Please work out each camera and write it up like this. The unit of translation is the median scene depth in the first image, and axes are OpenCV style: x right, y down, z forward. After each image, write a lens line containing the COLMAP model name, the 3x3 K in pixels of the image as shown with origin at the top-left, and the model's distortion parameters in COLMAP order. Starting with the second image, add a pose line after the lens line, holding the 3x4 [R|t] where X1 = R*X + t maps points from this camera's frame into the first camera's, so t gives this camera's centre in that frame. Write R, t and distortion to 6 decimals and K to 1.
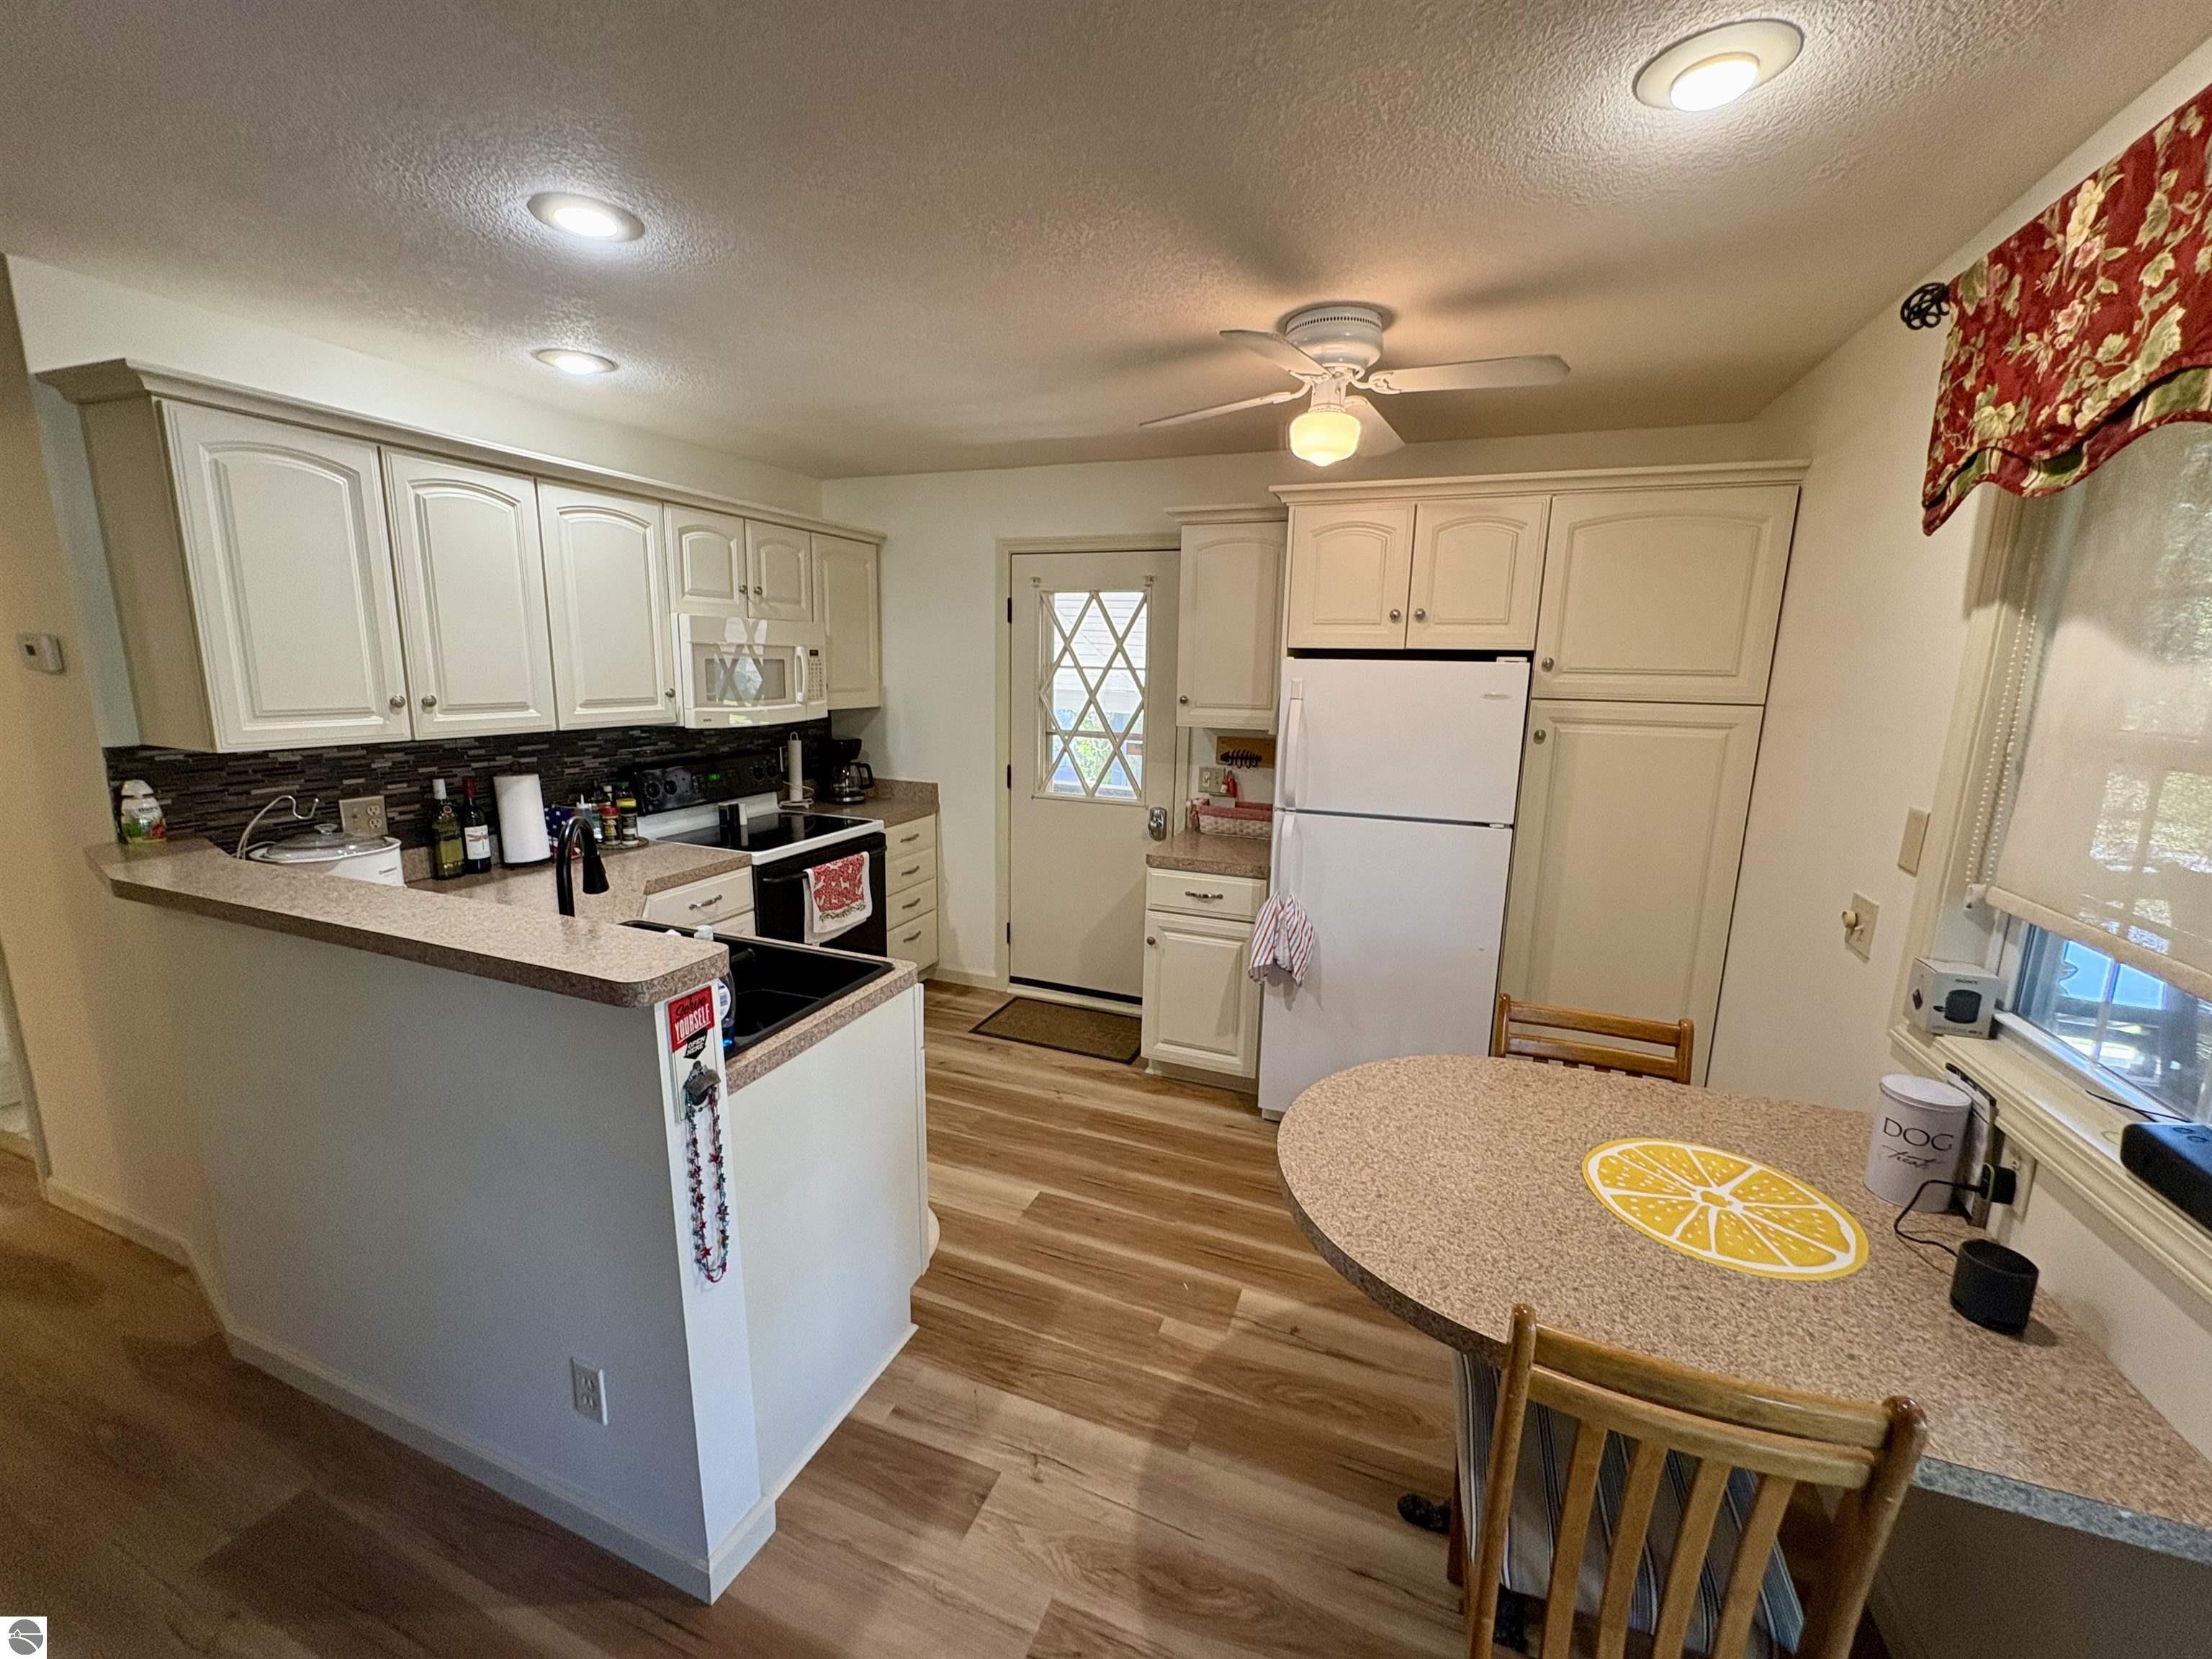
lens RADIAL K [[883.2, 0, 1107.6], [0, 883.2, 828.7], [0, 0, 1]] dist [0.002499, -0.000115]
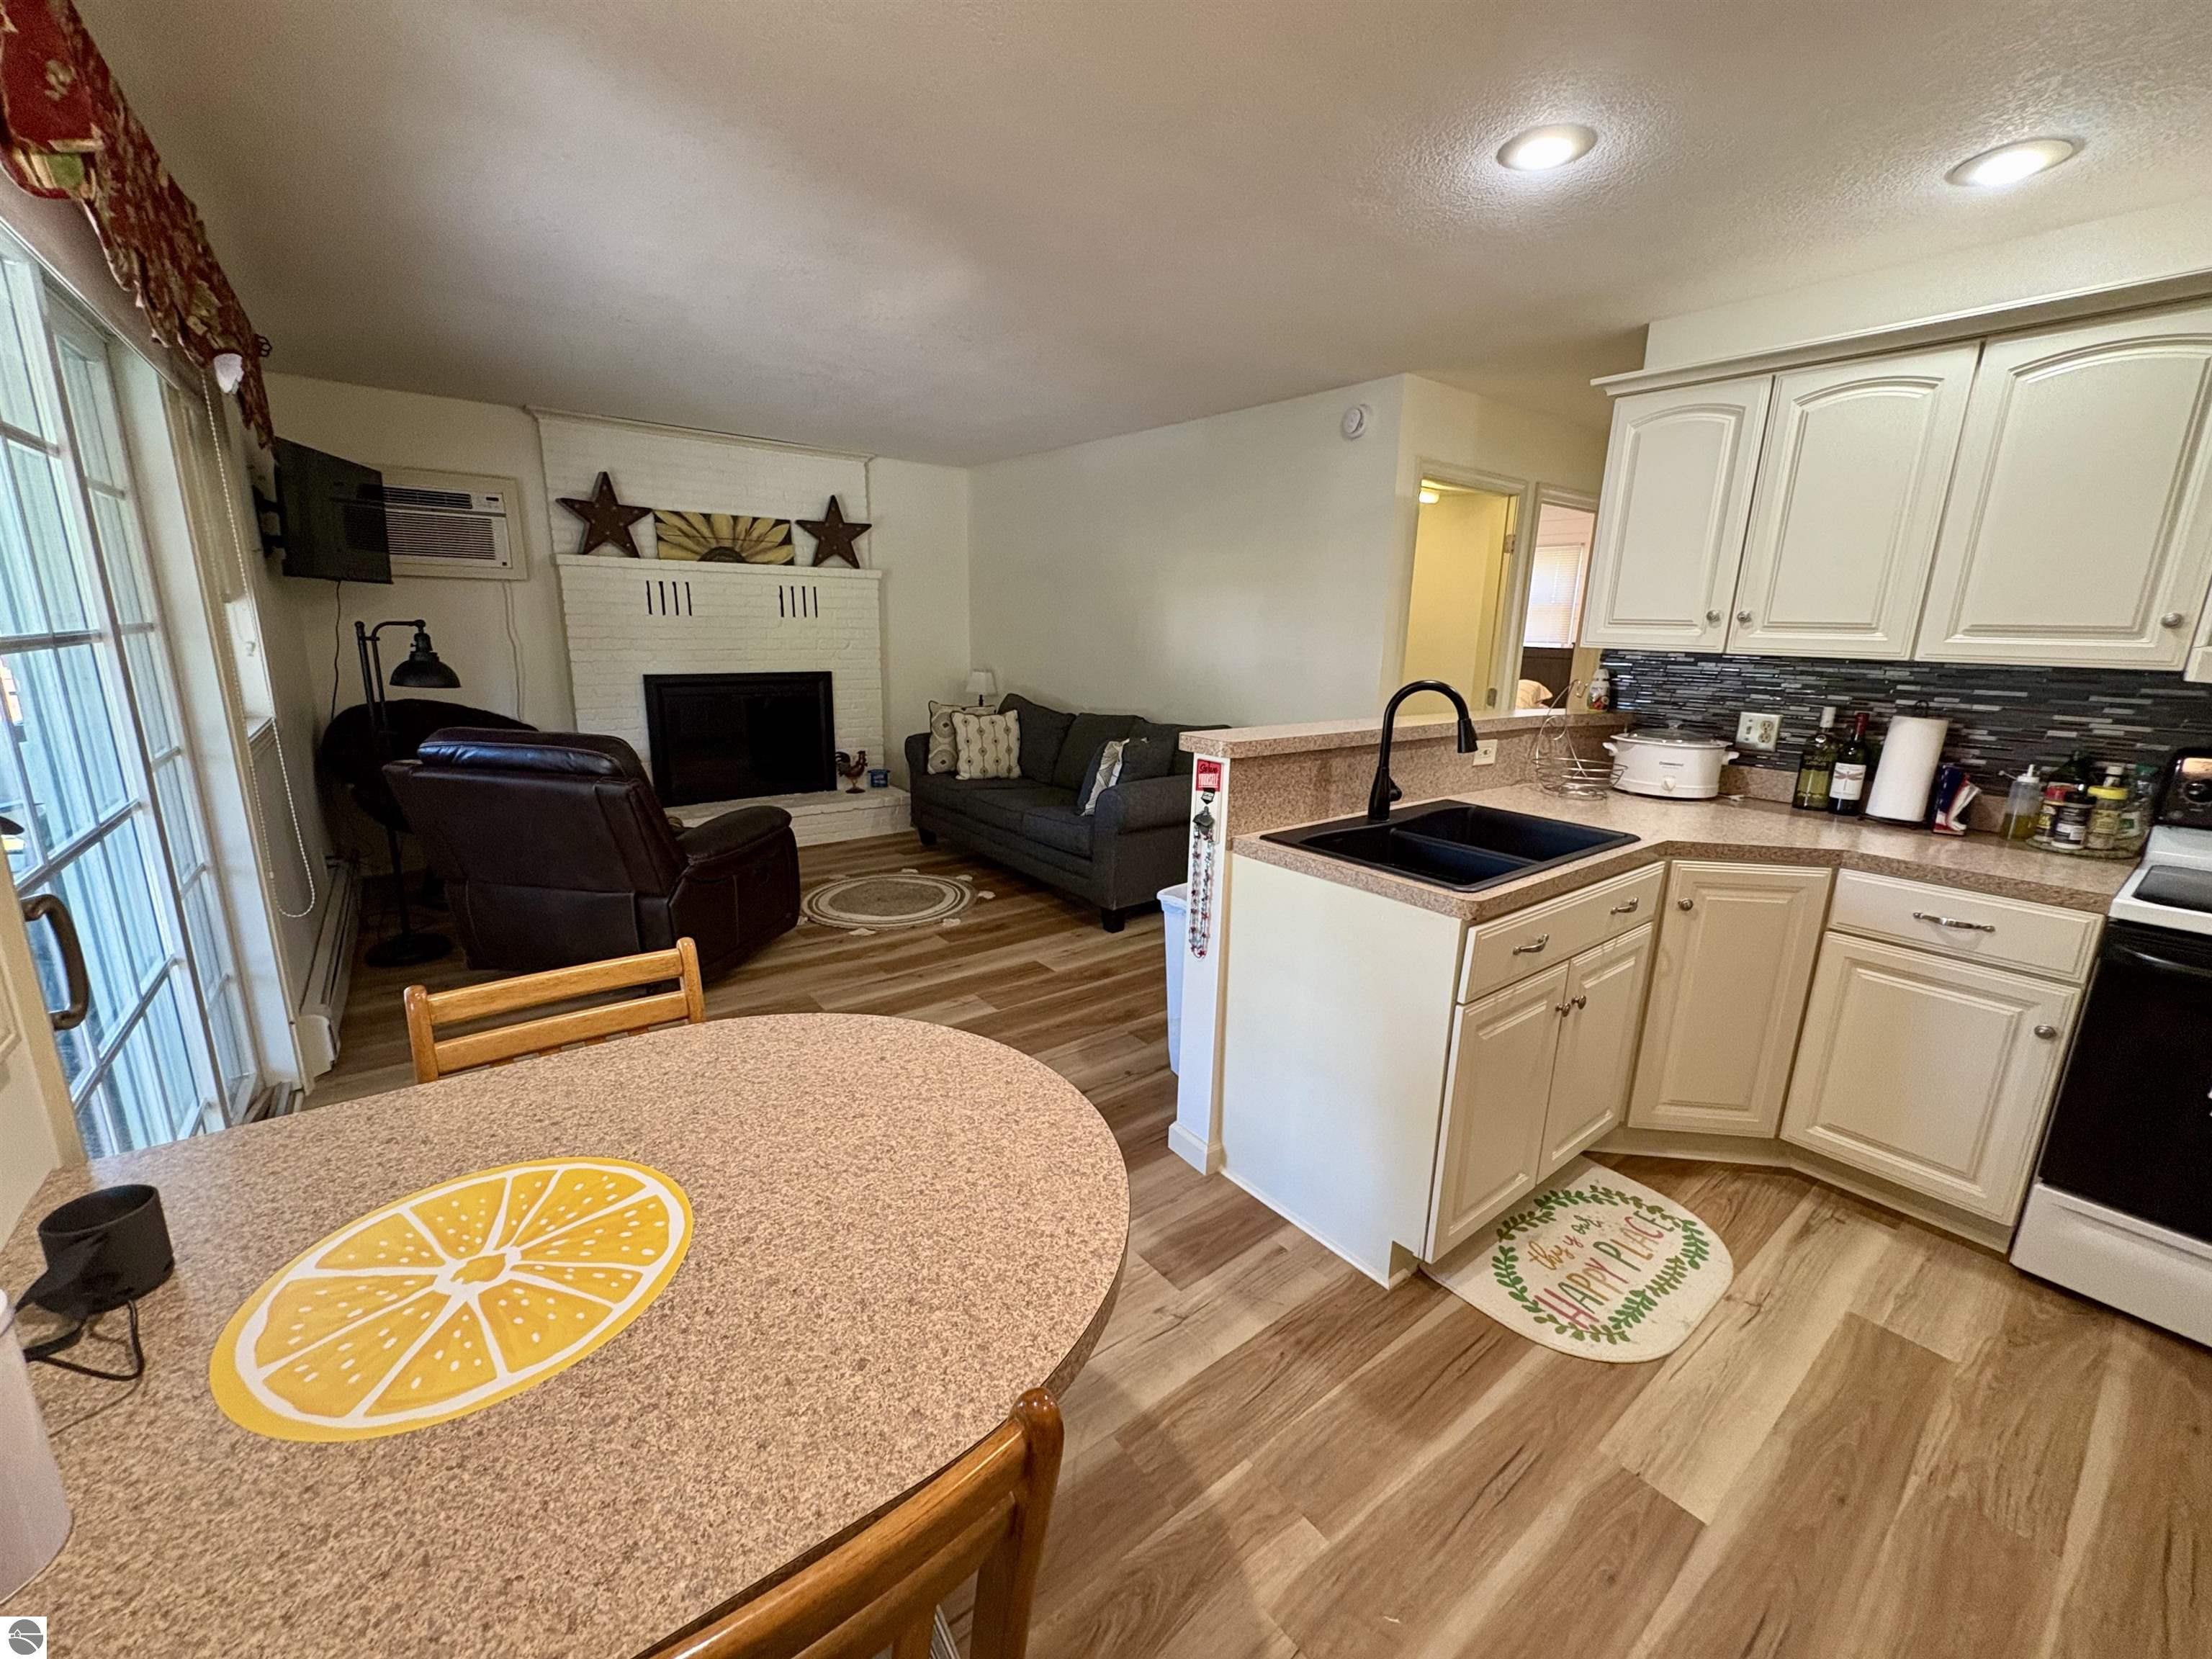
lens RADIAL K [[883.2, 0, 1105.2], [0, 883.2, 825.2], [0, 0, 1]] dist [0.002499, -0.000115]
pose [[-0.509122, 0.163441, -0.845033, 0.632662], [-0.194408, 0.934594, 0.297891, -0.089417], [0.838451, 0.315944, -0.444049, 1.040274]]
